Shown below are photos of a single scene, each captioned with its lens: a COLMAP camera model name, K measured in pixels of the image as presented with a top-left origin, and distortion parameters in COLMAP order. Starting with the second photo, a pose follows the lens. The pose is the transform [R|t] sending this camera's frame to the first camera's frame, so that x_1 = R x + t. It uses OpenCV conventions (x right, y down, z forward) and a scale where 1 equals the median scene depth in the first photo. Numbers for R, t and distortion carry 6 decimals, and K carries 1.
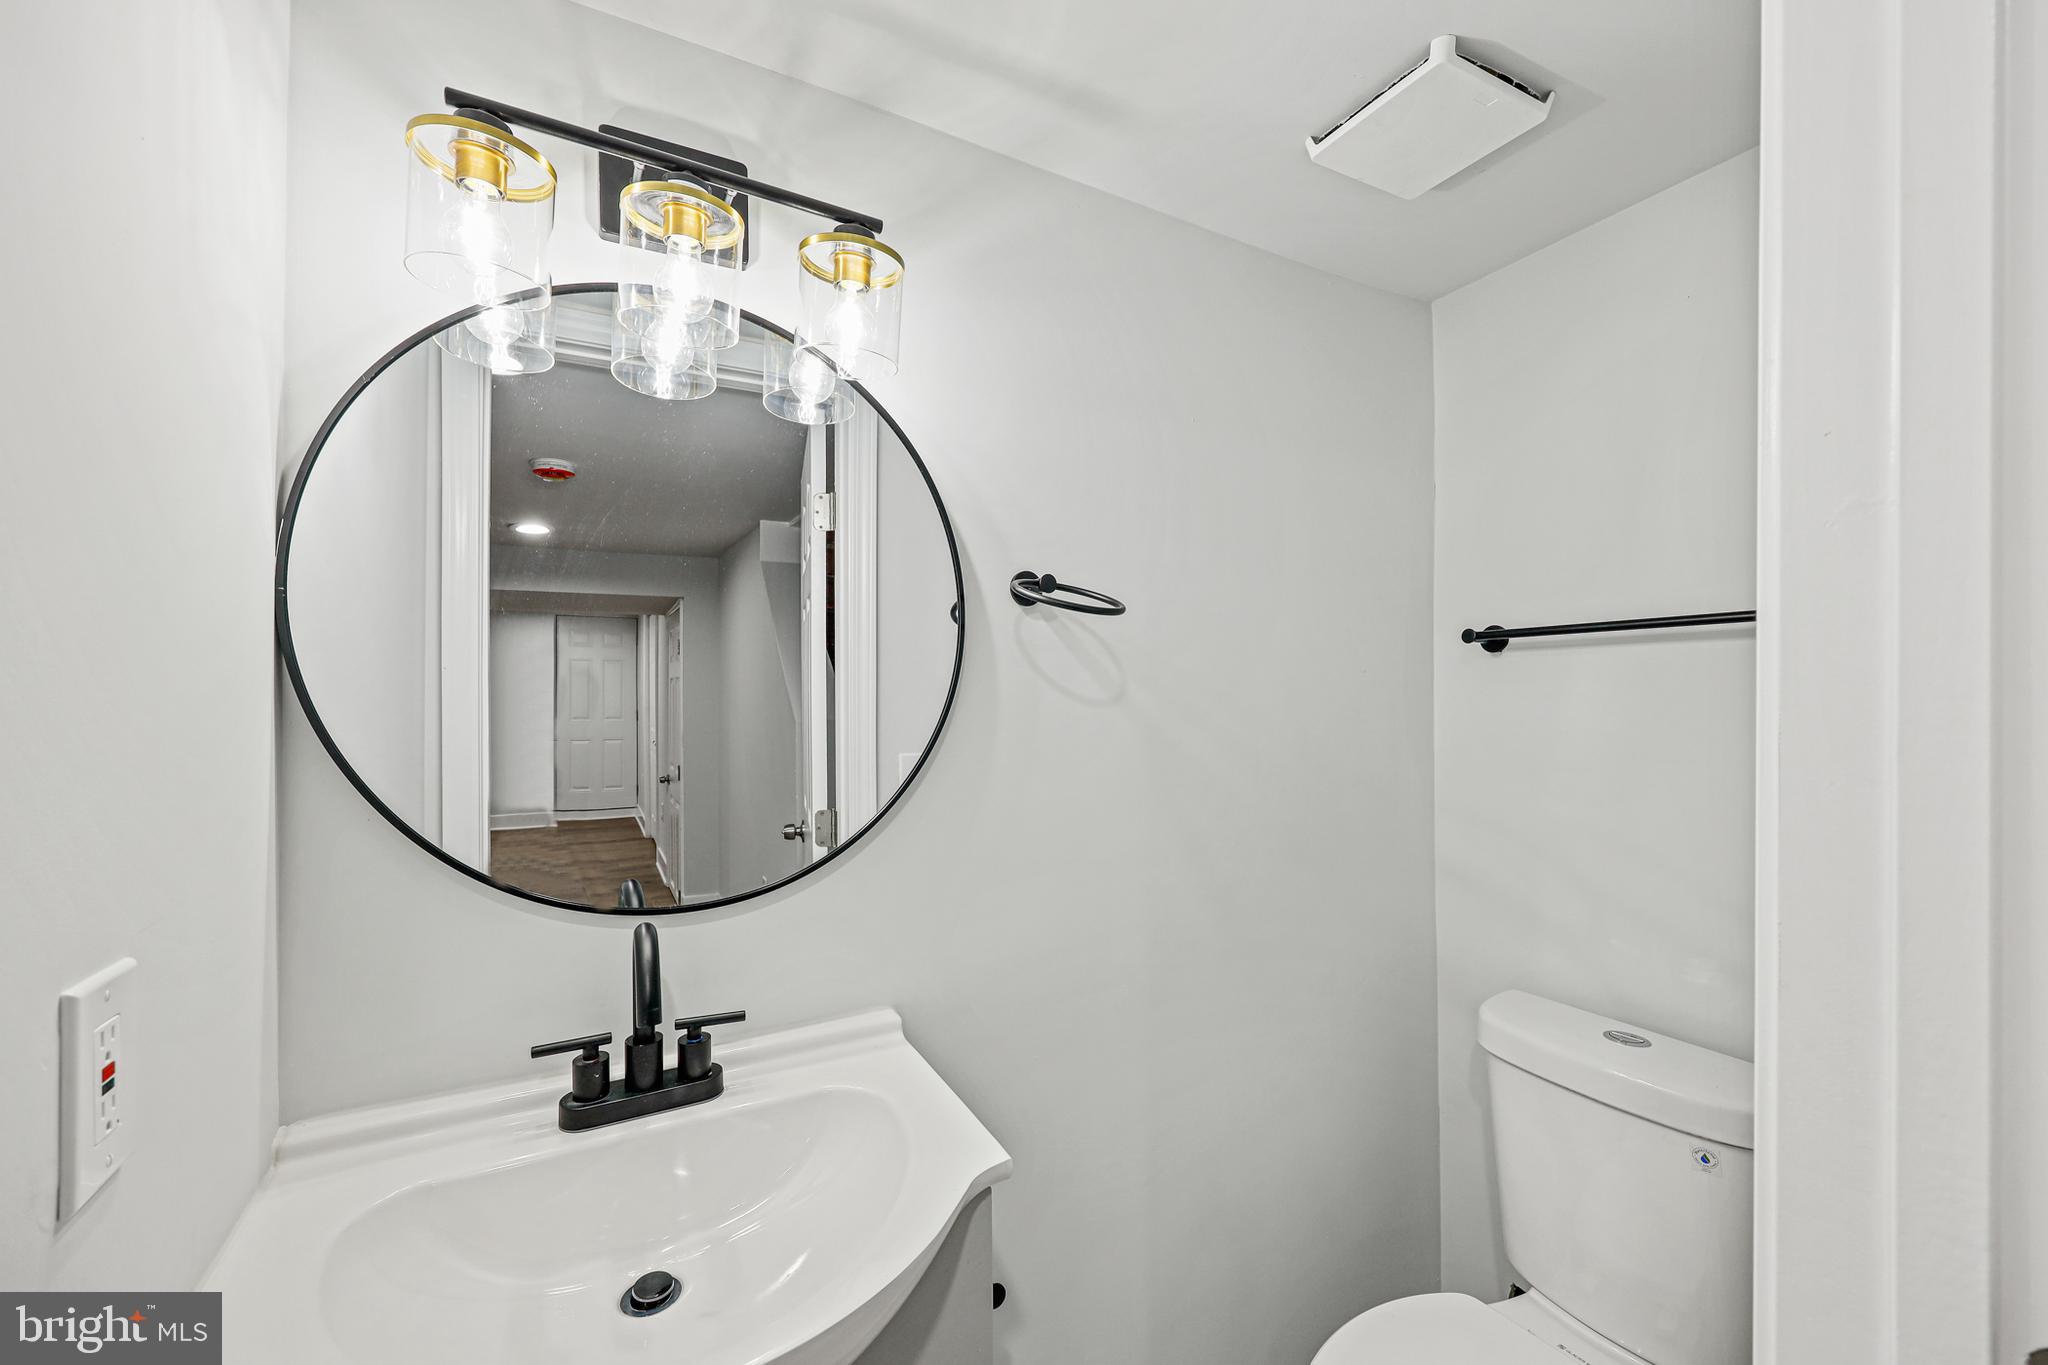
lens RADIAL K [[825.1, 0, 1021.8], [0, 825.1, 683.2], [0, 0, 1]] dist [0.000619, -0.000211]
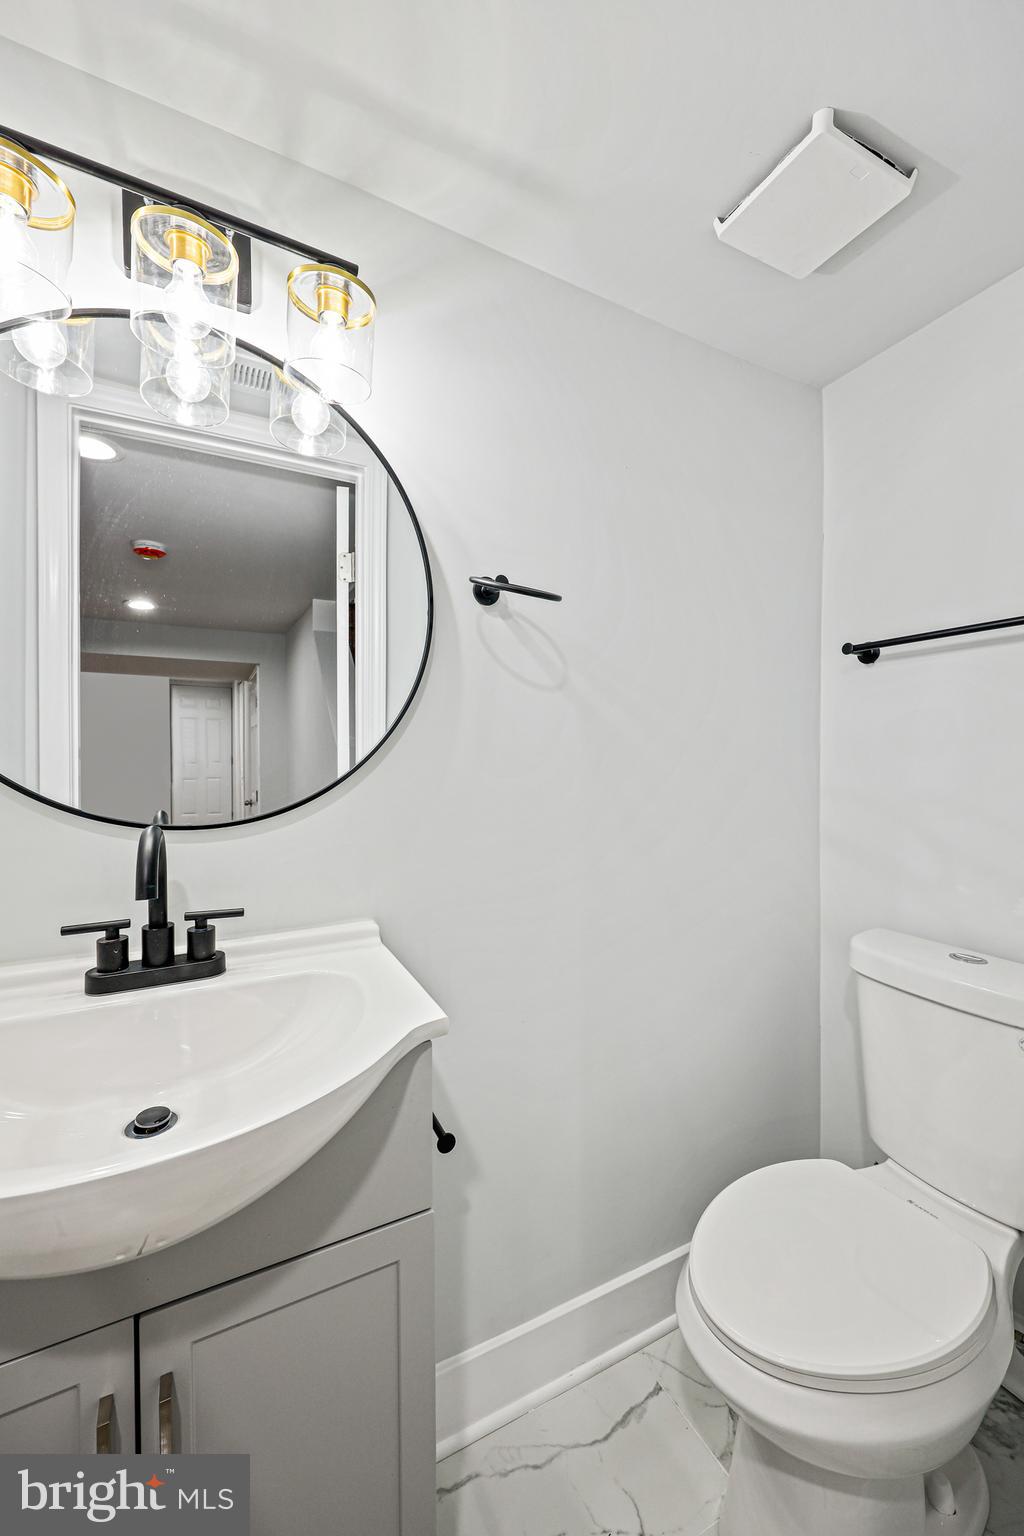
lens RADIAL K [[618.9, 0, 516.2], [0, 618.9, 752.2], [0, 0, 1]] dist [0.000619, -0.000211]
pose [[0.999926, 0.005450, -0.010844, 0.070368], [-0.005295, 0.999885, 0.014233, 0.129044], [0.010920, -0.014175, 0.999840, 0.071729]]
